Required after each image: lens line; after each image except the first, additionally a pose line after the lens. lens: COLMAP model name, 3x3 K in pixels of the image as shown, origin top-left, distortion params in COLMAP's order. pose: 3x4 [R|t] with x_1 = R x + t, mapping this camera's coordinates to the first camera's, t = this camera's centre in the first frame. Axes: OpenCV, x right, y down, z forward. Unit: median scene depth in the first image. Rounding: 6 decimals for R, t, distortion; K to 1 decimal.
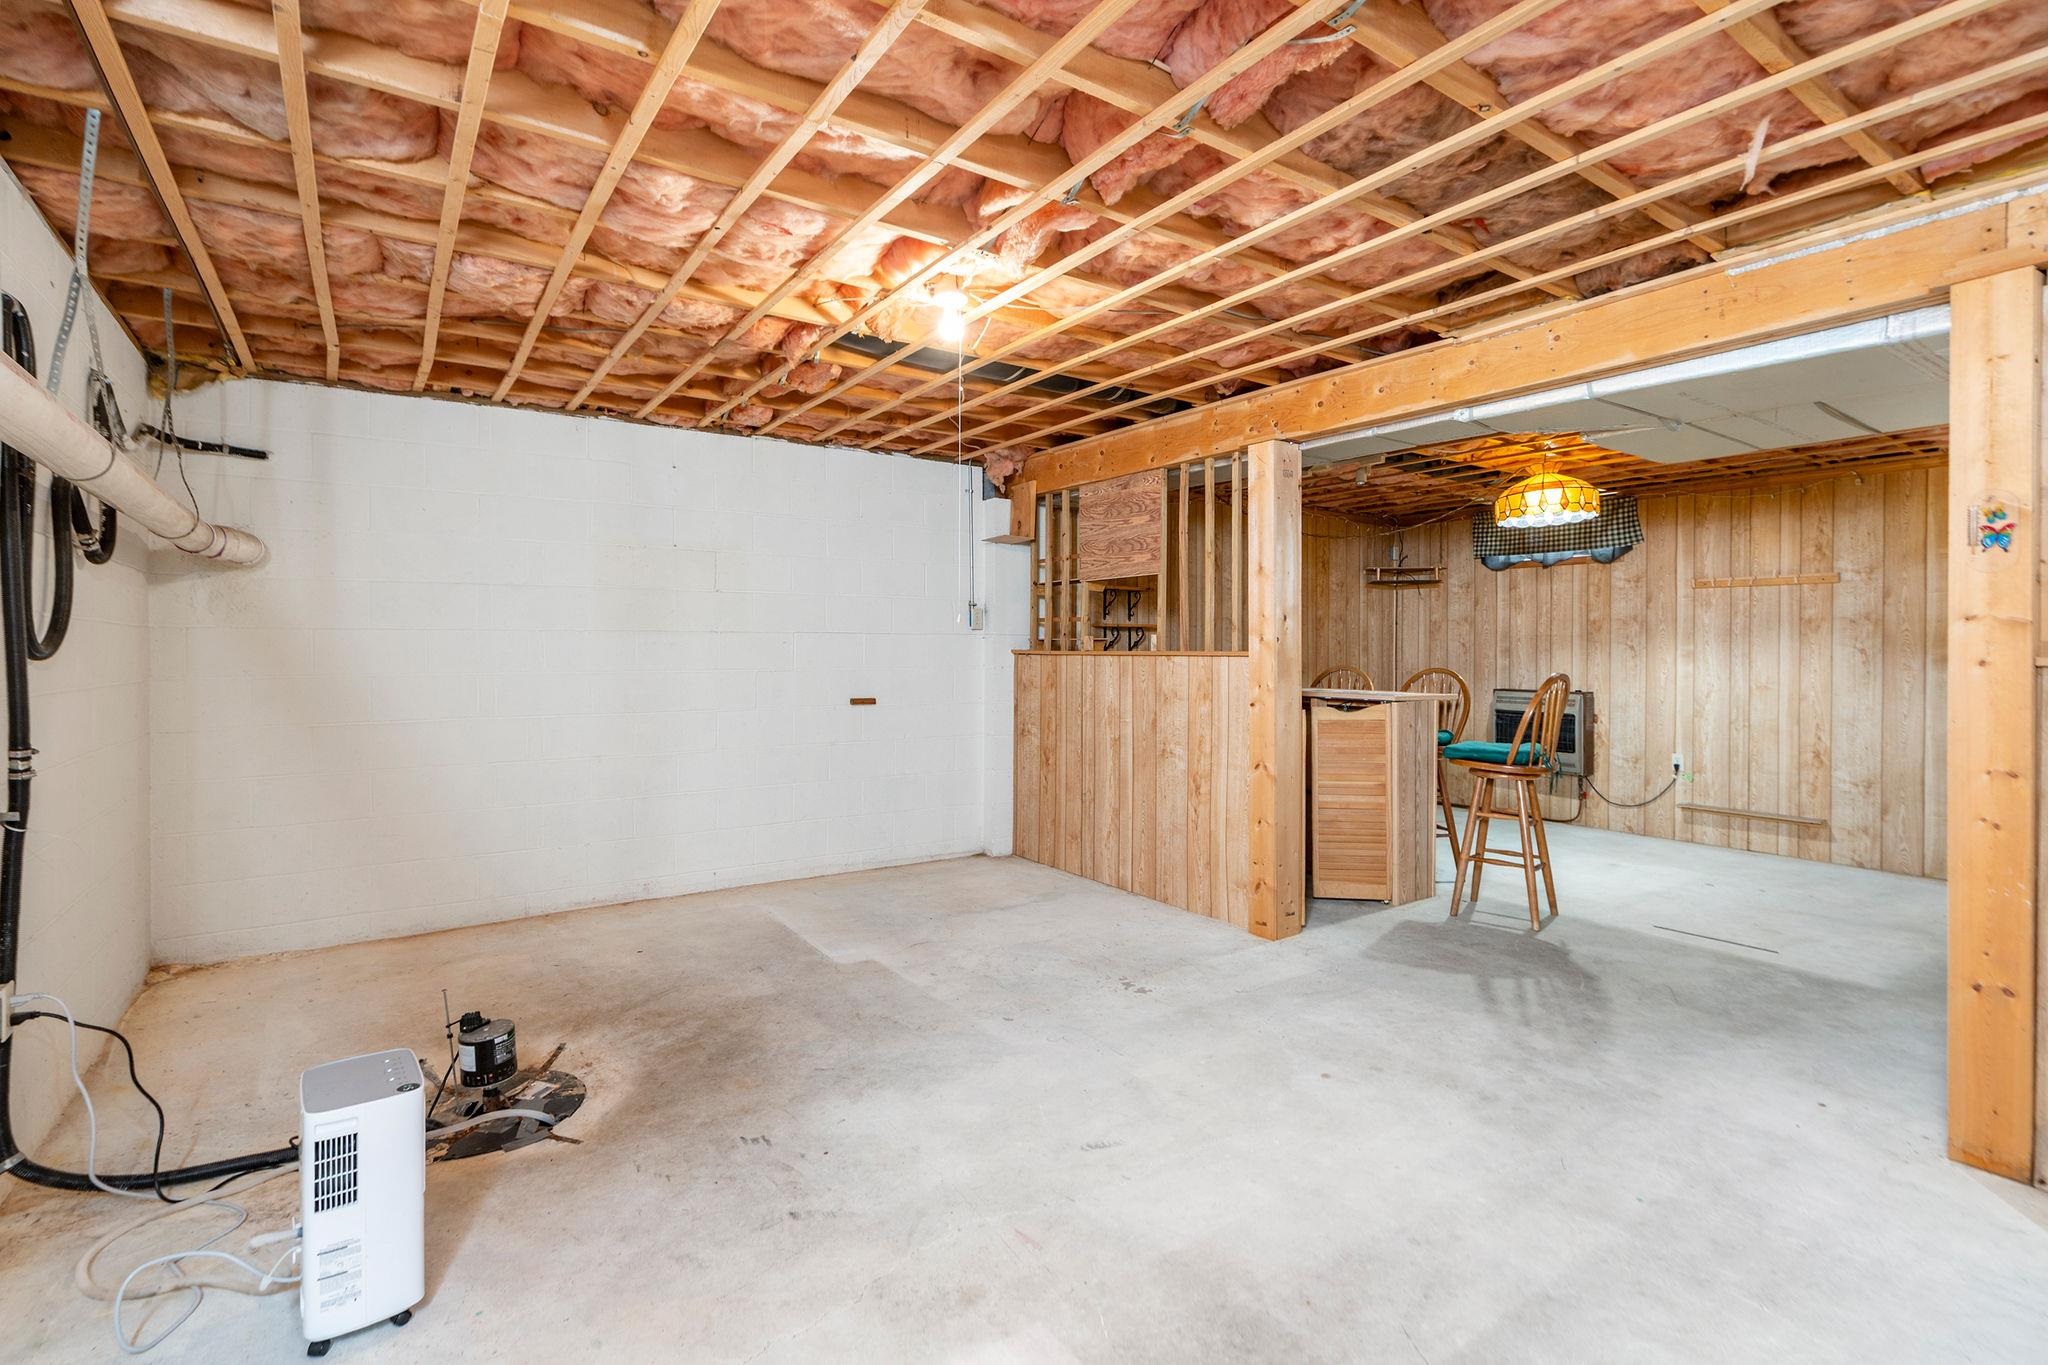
lens RADIAL K [[960.4, 0, 1010.7], [0, 960.4, 662.8], [0, 0, 1]] dist [-0.004594, 0.002564]
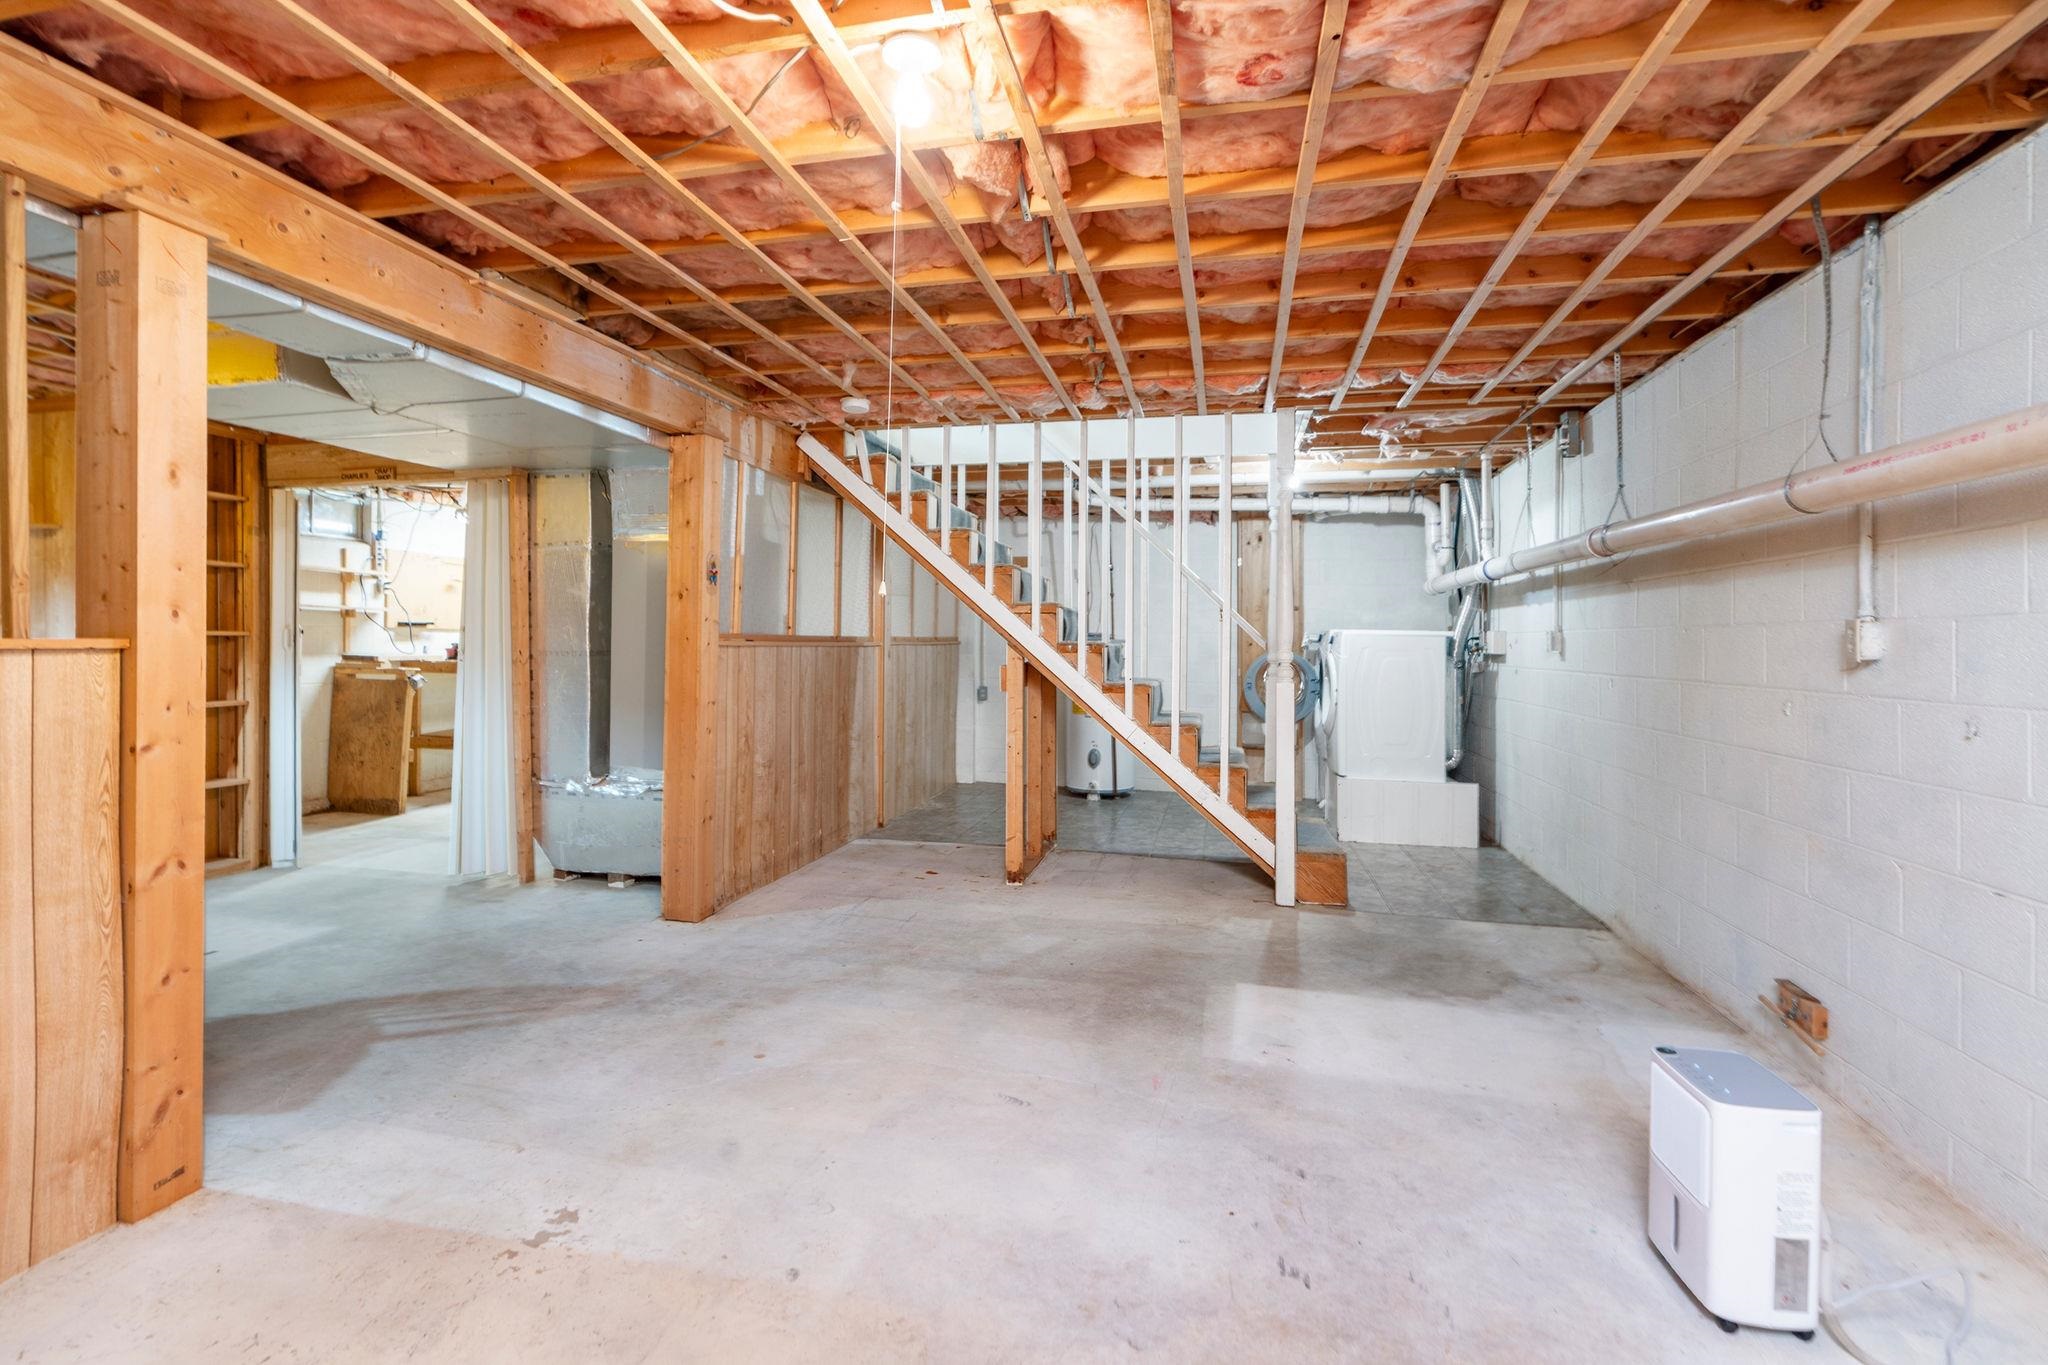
lens RADIAL K [[960.4, 0, 1002.2], [0, 960.4, 633.1], [0, 0, 1]] dist [-0.004594, 0.002564]
pose [[-0.680039, -0.005995, 0.733151, -0.596403], [-0.002970, 0.999981, 0.005422, -0.027888], [-0.733170, 0.001510, -0.680044, 1.506104]]
